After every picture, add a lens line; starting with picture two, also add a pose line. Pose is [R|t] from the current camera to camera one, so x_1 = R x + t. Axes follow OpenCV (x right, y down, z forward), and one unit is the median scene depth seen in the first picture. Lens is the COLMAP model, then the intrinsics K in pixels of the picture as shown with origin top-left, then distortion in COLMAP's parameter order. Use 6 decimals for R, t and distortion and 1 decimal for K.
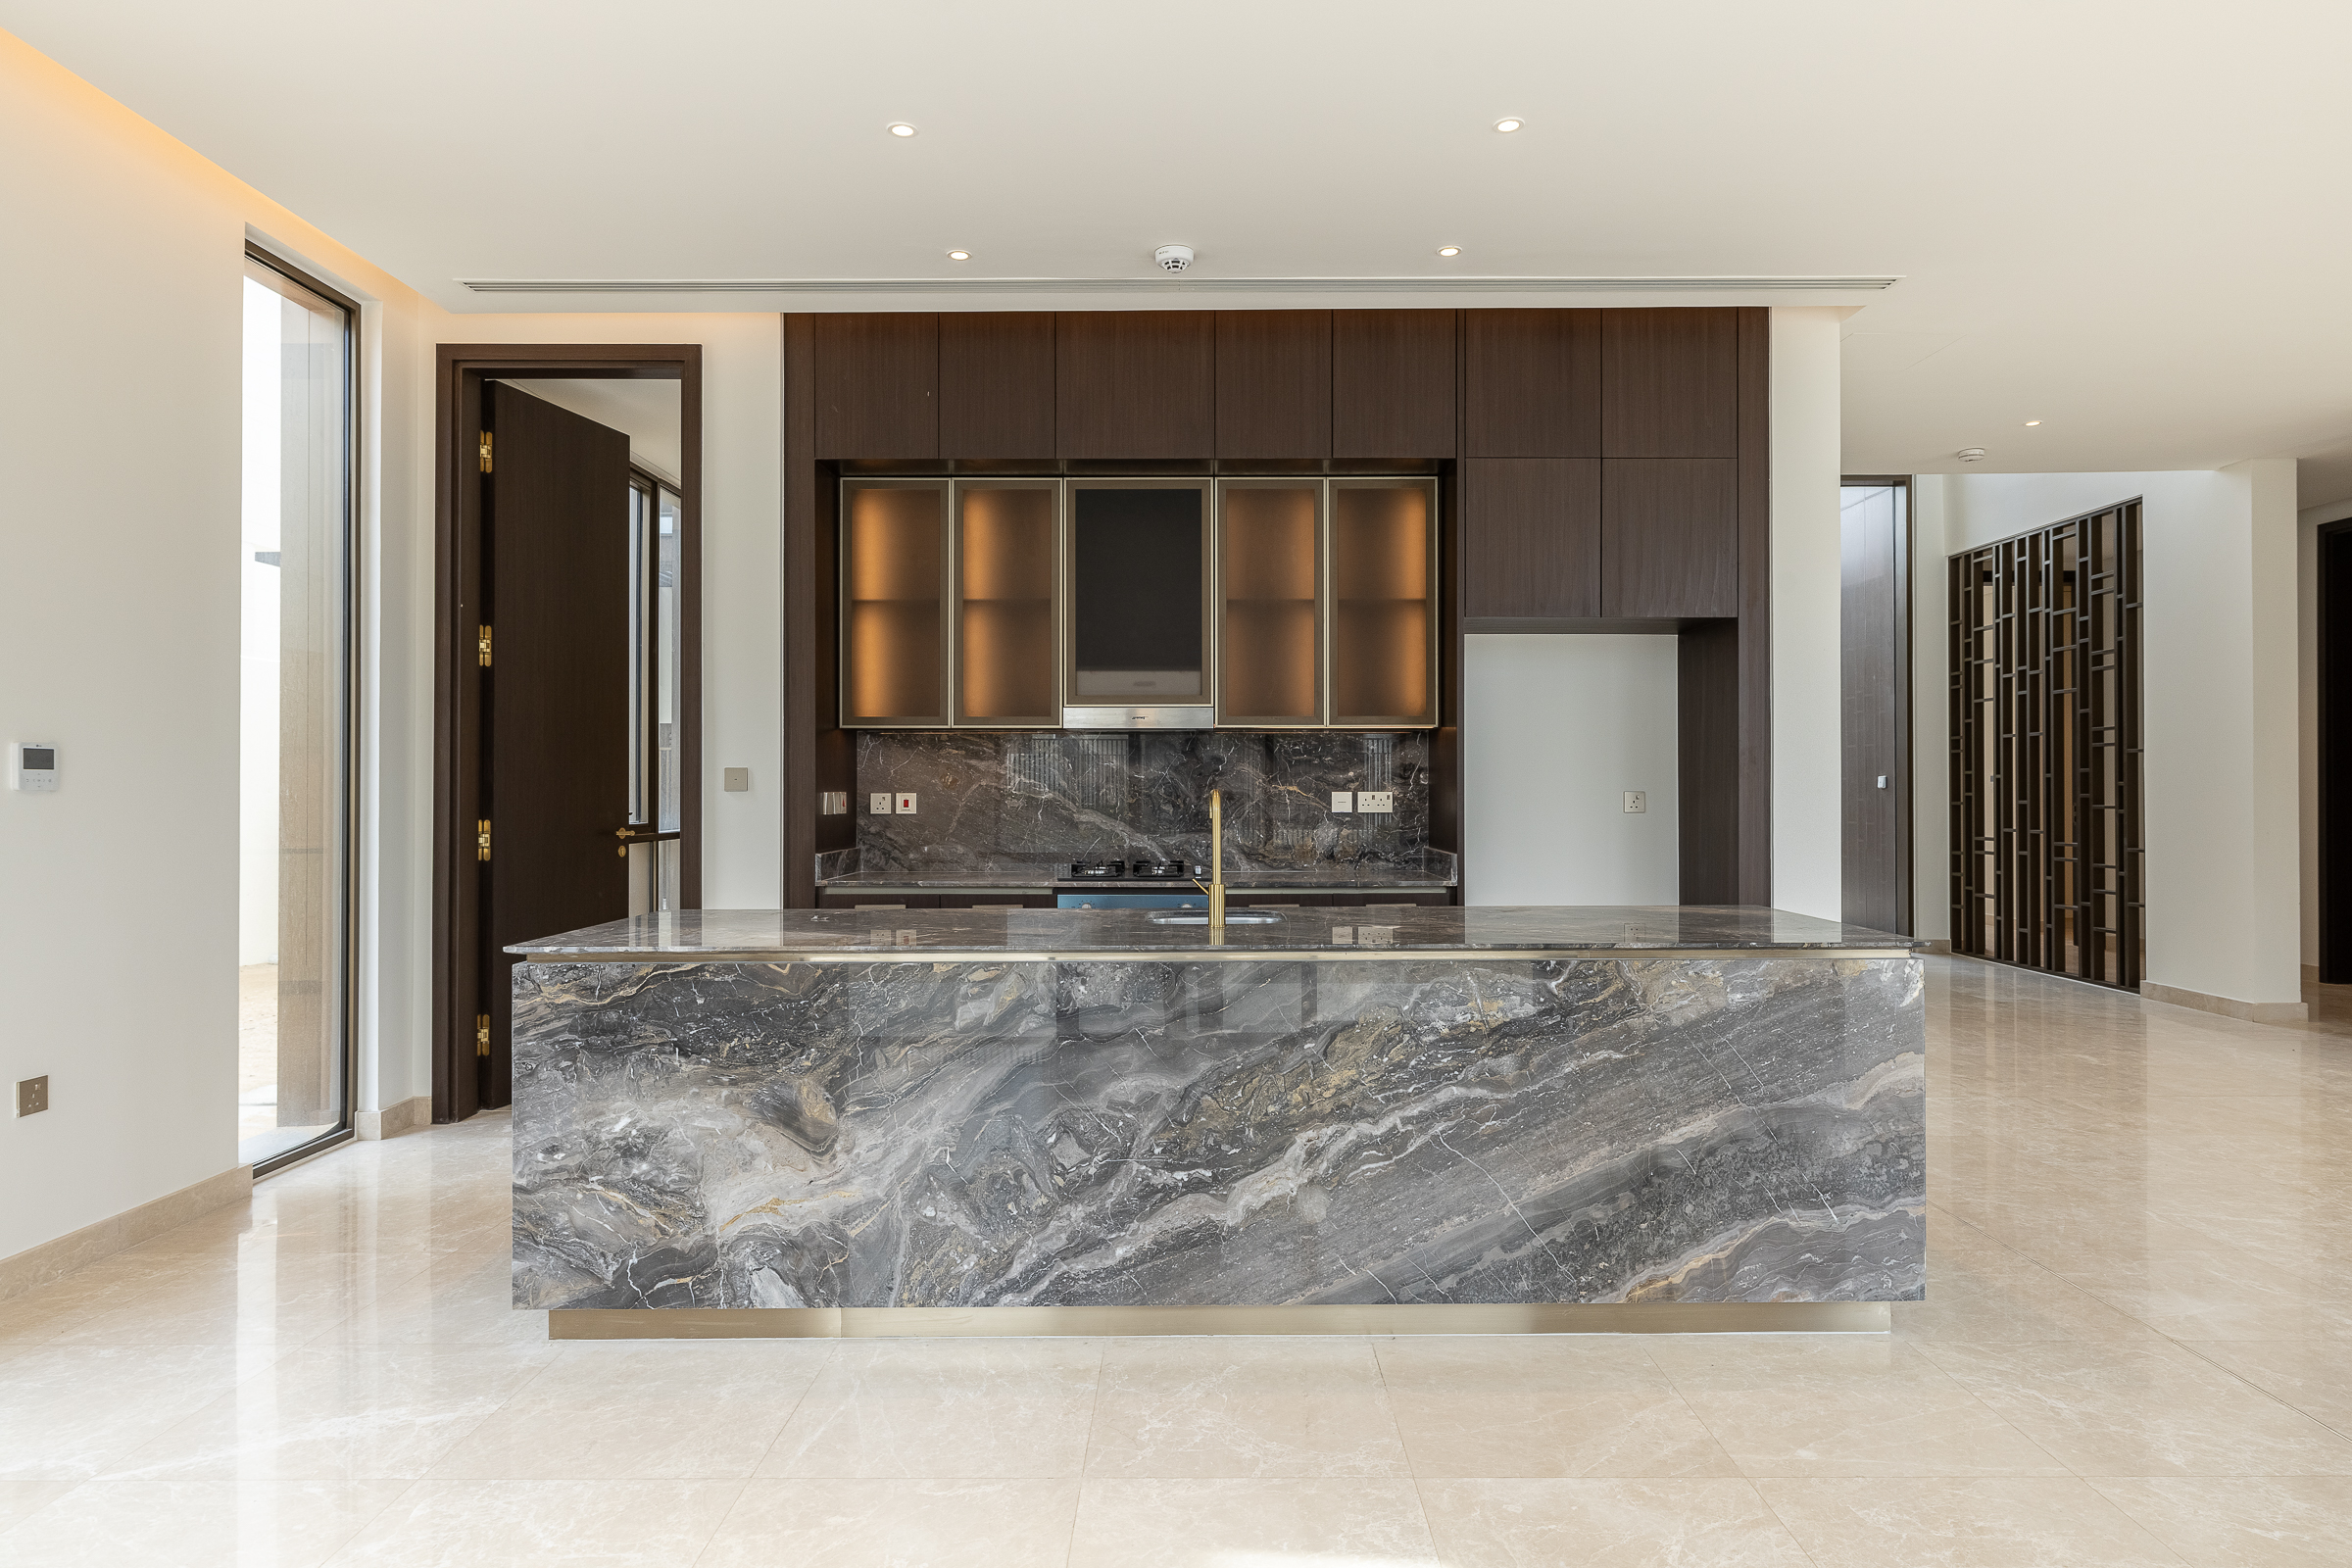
lens RADIAL K [[1360.4, 0, 1177.9], [0, 1360.4, 776.3], [0, 0, 1]] dist [0.000565, 0.001261]
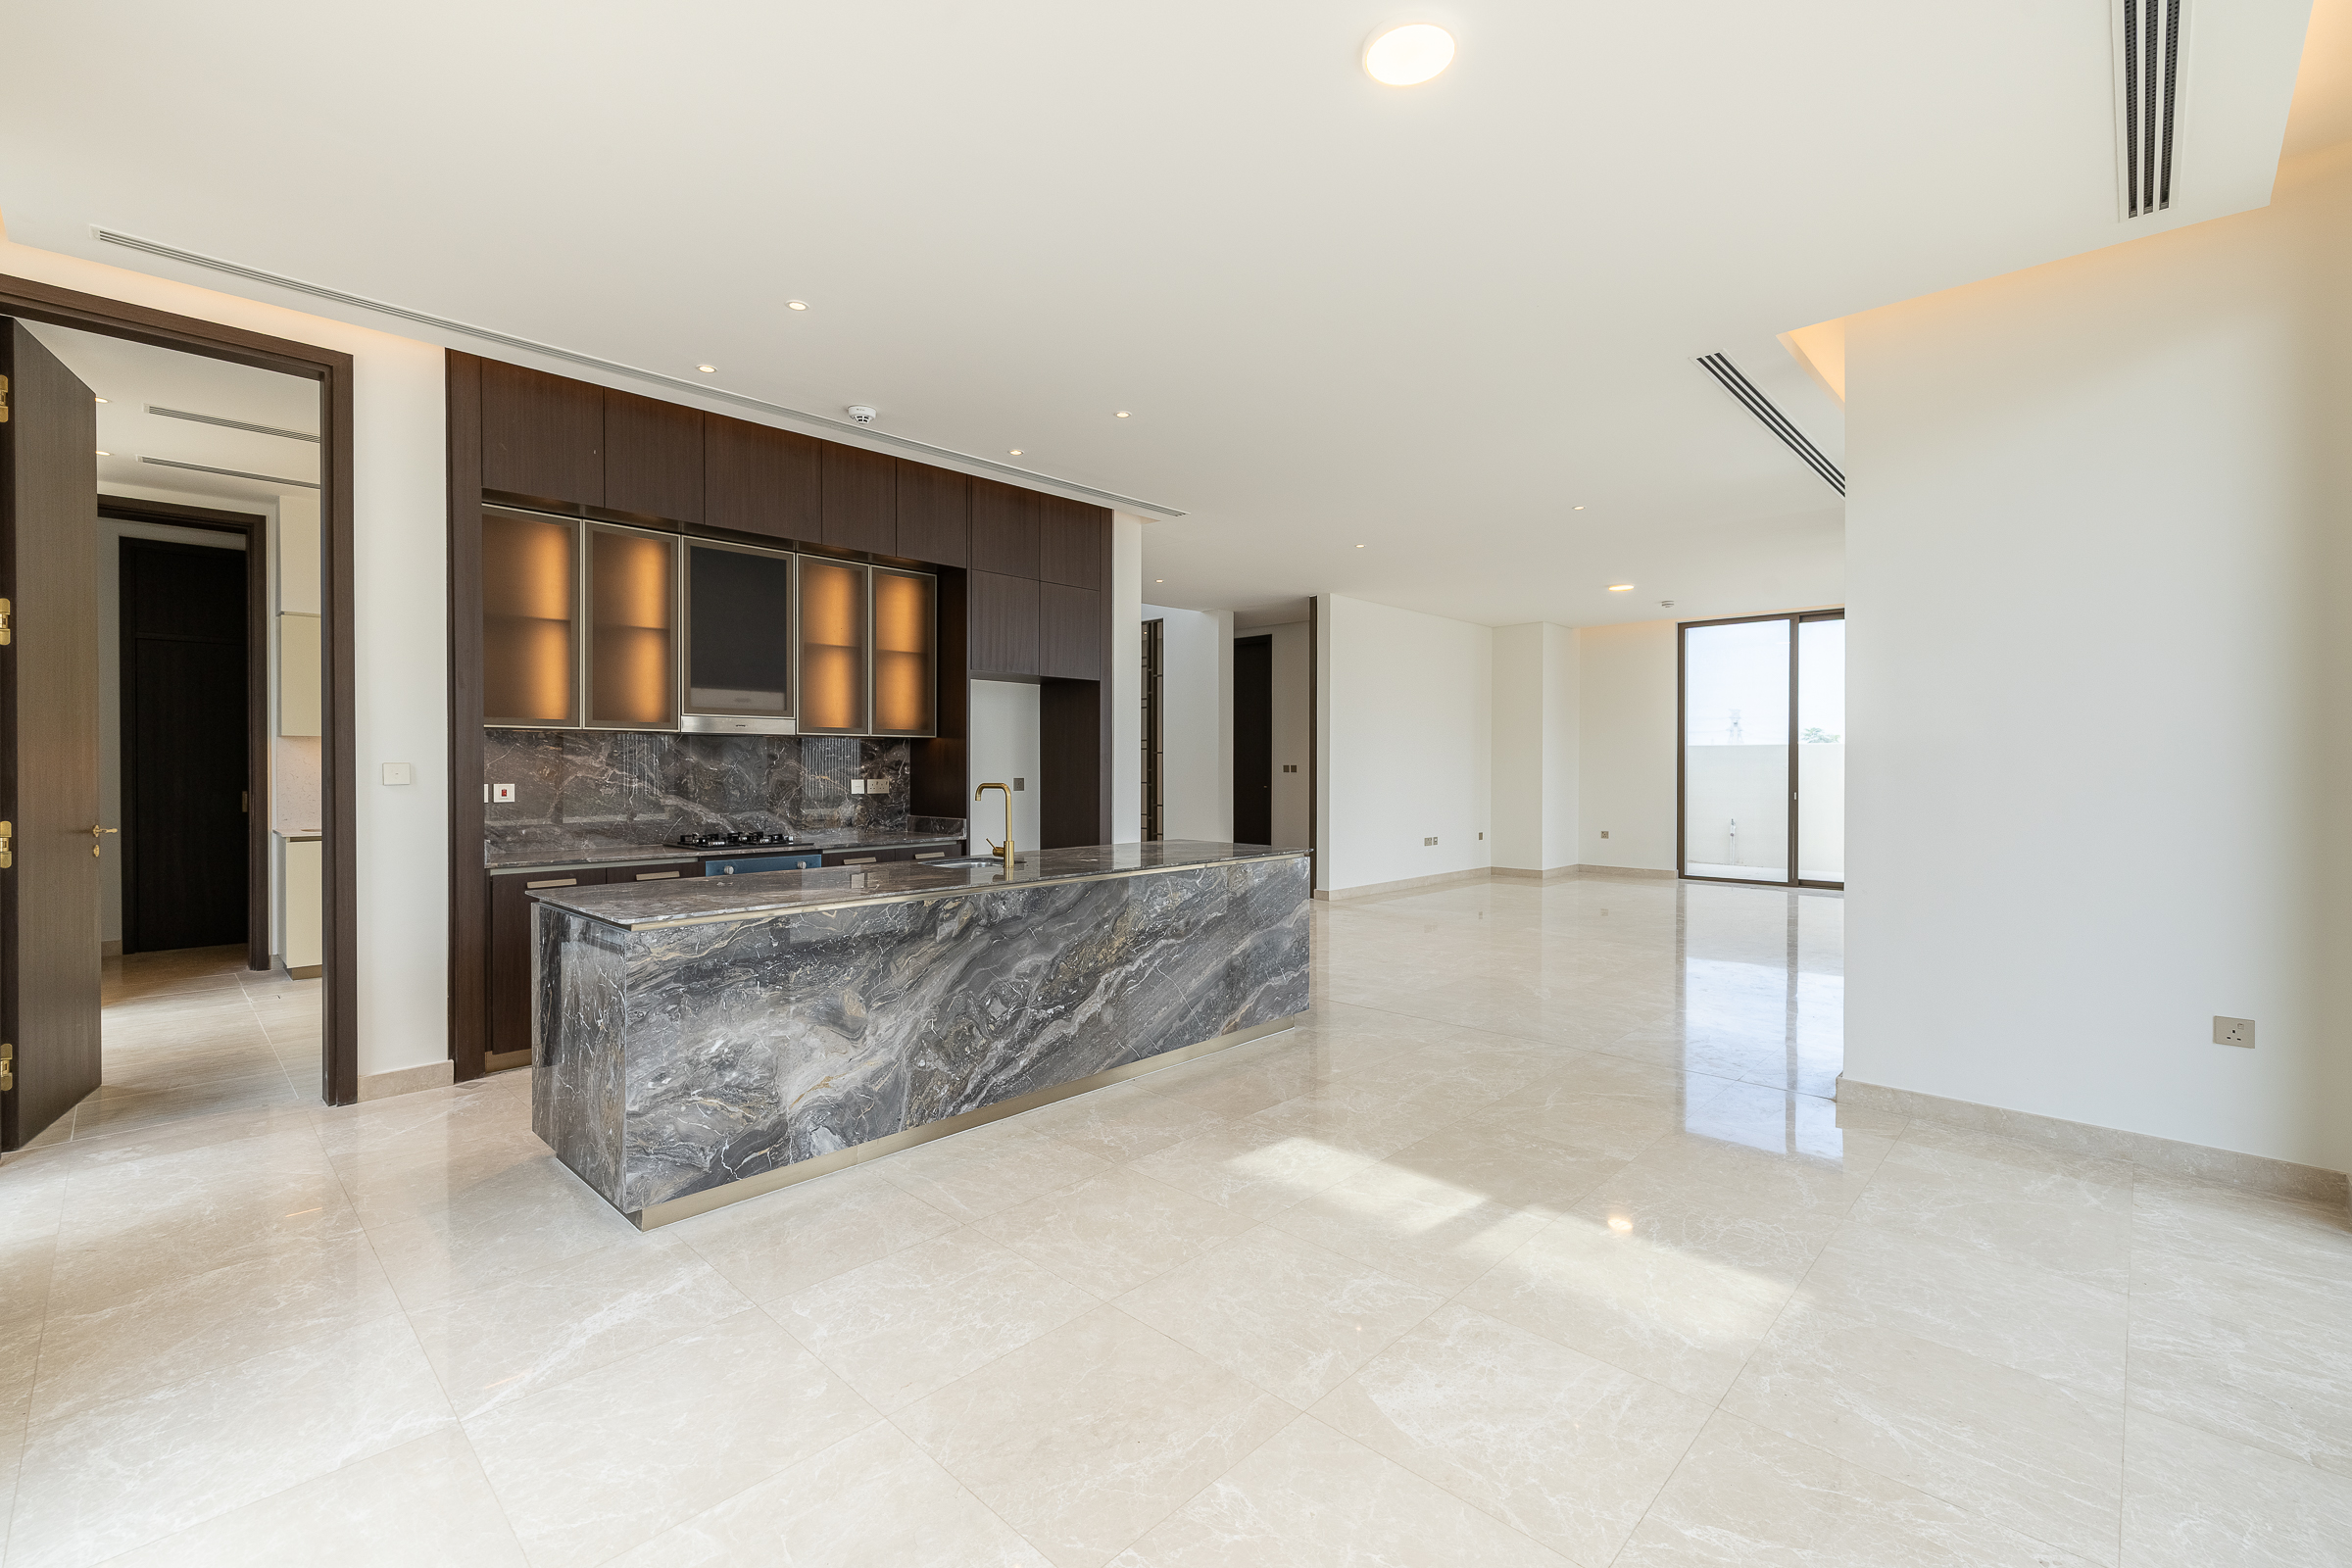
lens RADIAL K [[1012.8, 0, 1185.2], [0, 1012.8, 768.5], [0, 0, 1]] dist [0.001485, 0.000033]
pose [[0.689299, -0.000321, 0.724477, -0.800431], [-0.007518, 0.999943, 0.007595, -0.021468], [-0.724438, -0.010682, 0.689257, 0.005825]]
